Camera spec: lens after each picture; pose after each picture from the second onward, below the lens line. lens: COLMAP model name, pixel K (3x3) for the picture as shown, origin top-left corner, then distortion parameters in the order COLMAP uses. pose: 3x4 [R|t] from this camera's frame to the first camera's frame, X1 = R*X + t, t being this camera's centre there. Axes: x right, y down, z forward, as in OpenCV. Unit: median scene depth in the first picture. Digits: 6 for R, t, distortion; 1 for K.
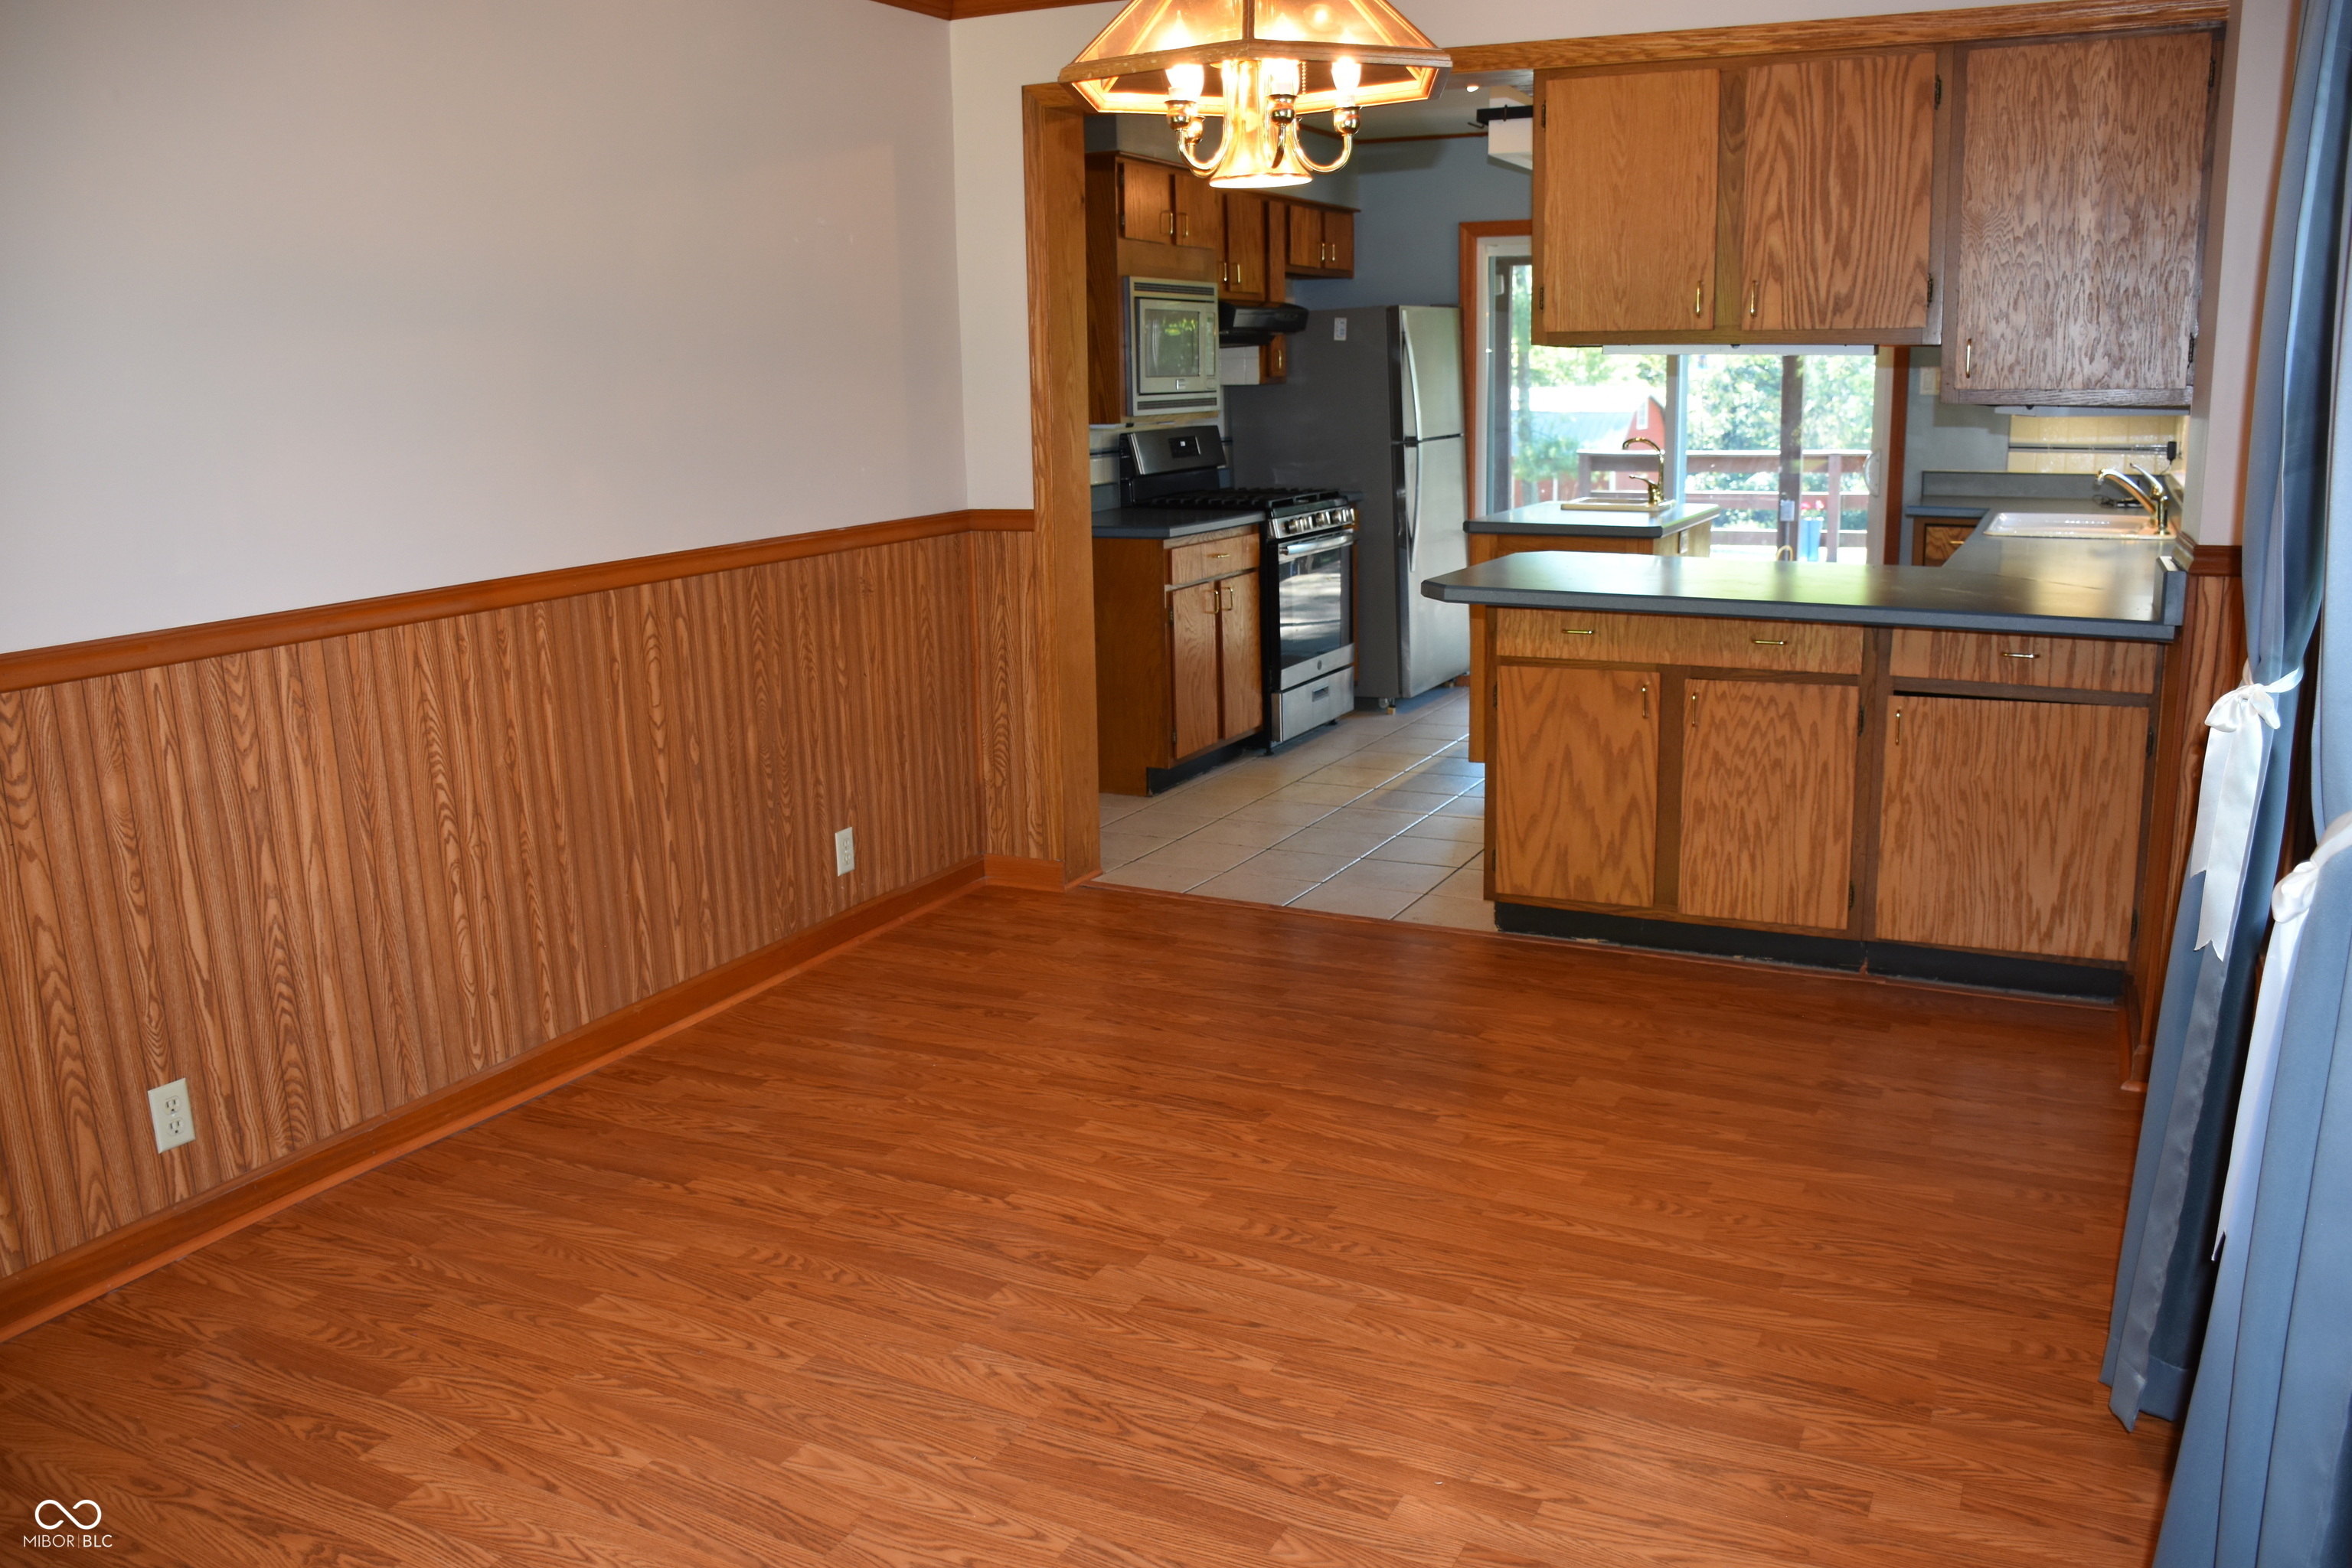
lens RADIAL K [[1811.7, 0, 1141.6], [0, 1811.7, 786.9], [0, 0, 1]] dist [-0.127366, 0.075519]
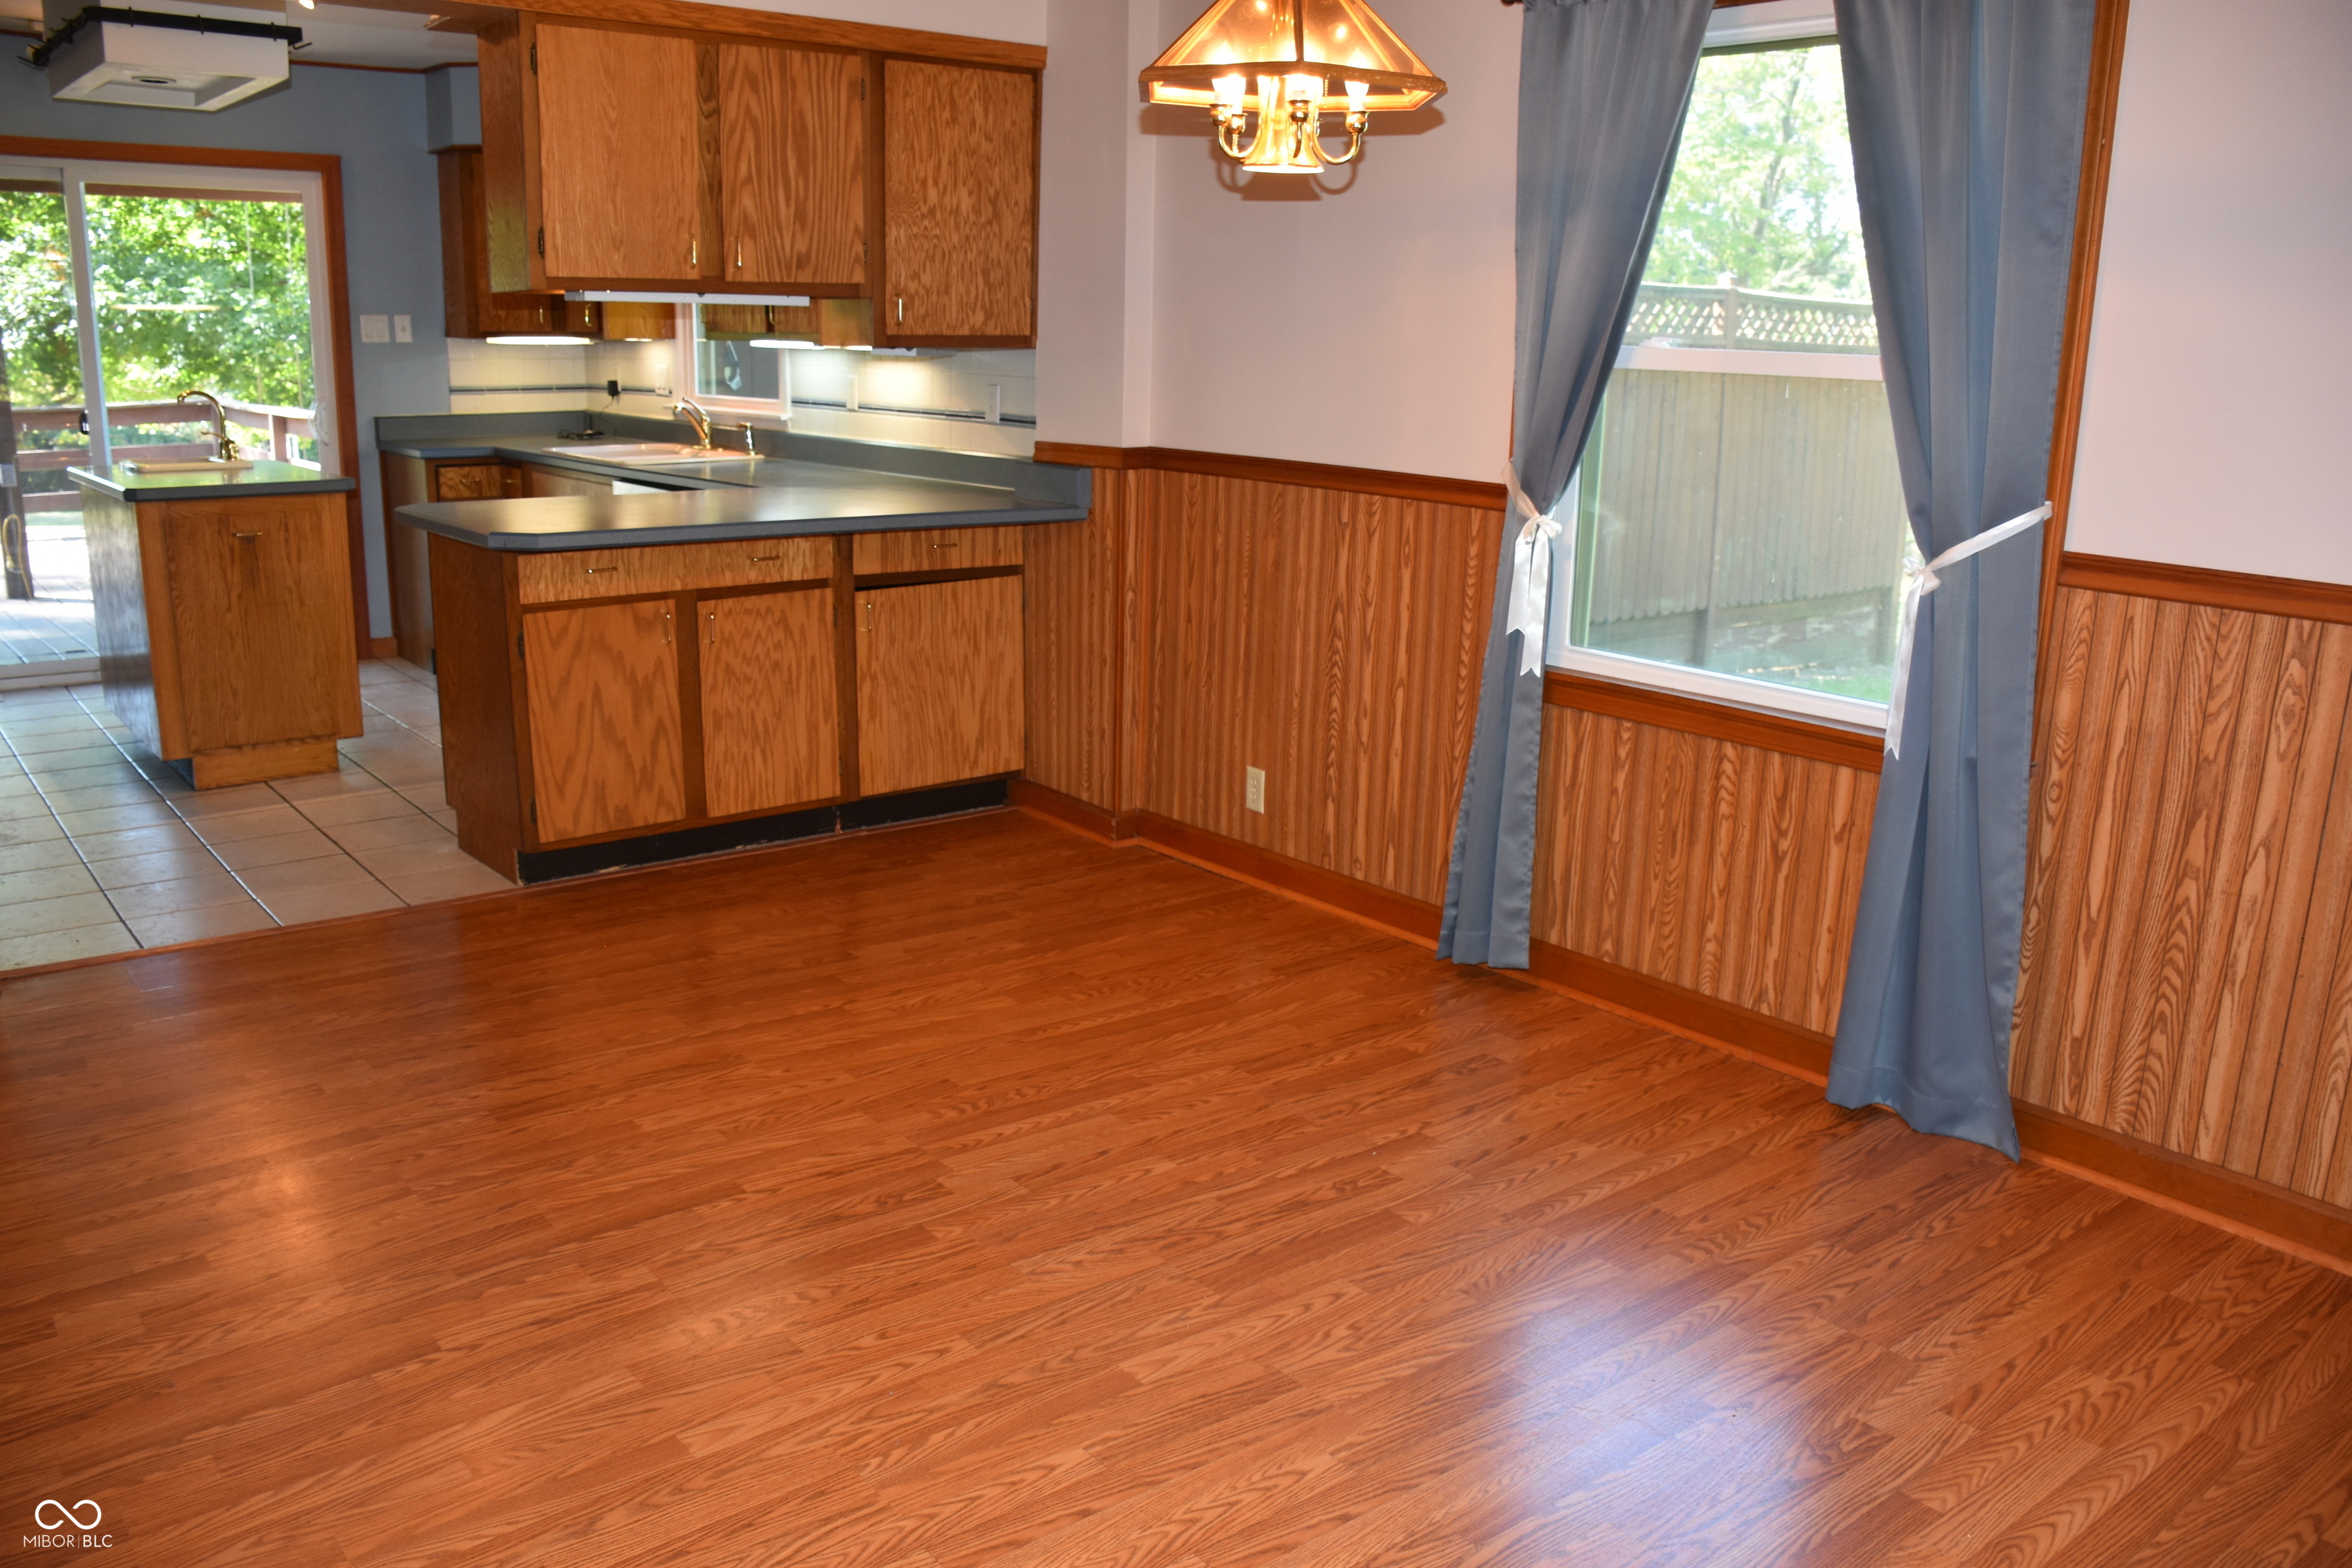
lens RADIAL K [[1811.7, 0, 1141.6], [0, 1811.7, 786.9], [0, 0, 1]] dist [-0.127366, 0.075519]
pose [[0.432987, -0.192402, 0.880627, -0.589900], [0.174138, 0.976405, 0.127707, -0.044935], [-0.884420, 0.098055, 0.456275, 0.289865]]
